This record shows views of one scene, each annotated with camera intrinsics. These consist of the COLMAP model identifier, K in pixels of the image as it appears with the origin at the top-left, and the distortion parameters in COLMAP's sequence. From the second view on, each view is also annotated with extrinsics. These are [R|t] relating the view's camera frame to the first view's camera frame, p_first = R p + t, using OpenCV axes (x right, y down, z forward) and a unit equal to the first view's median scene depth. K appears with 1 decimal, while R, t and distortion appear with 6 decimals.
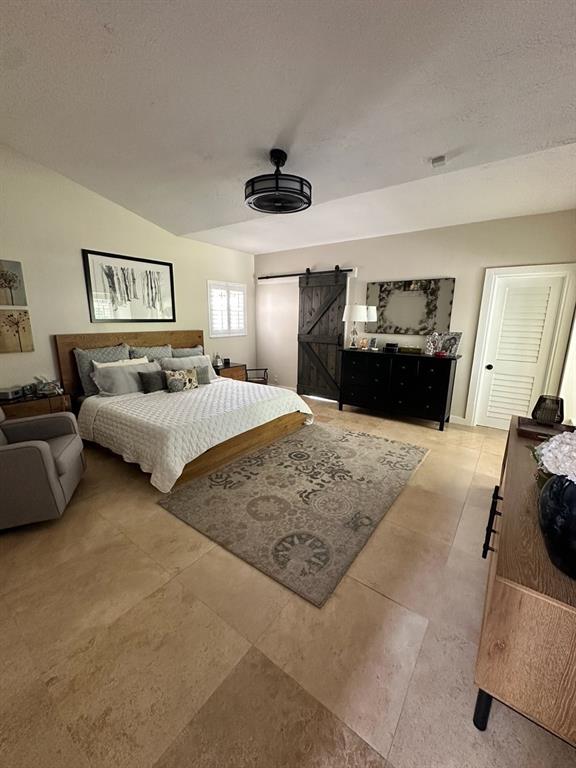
lens RADIAL K [[306.6, 0, 289.6], [0, 306.6, 383.9], [0, 0, 1]] dist [0.000185, -0.000043]
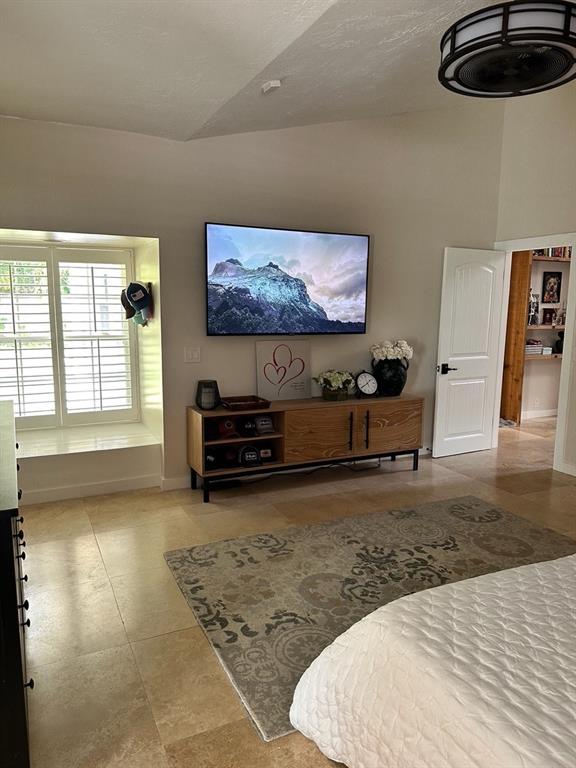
lens RADIAL K [[547.0, 0, 287.3], [0, 547.0, 382.8], [0, 0, 1]] dist [-0.009062, -0.002942]
pose [[-0.888481, -0.087155, 0.450561, -0.143703], [0.081931, 0.935902, 0.342600, -0.428894], [-0.451541, 0.341308, -0.824390, 1.901114]]
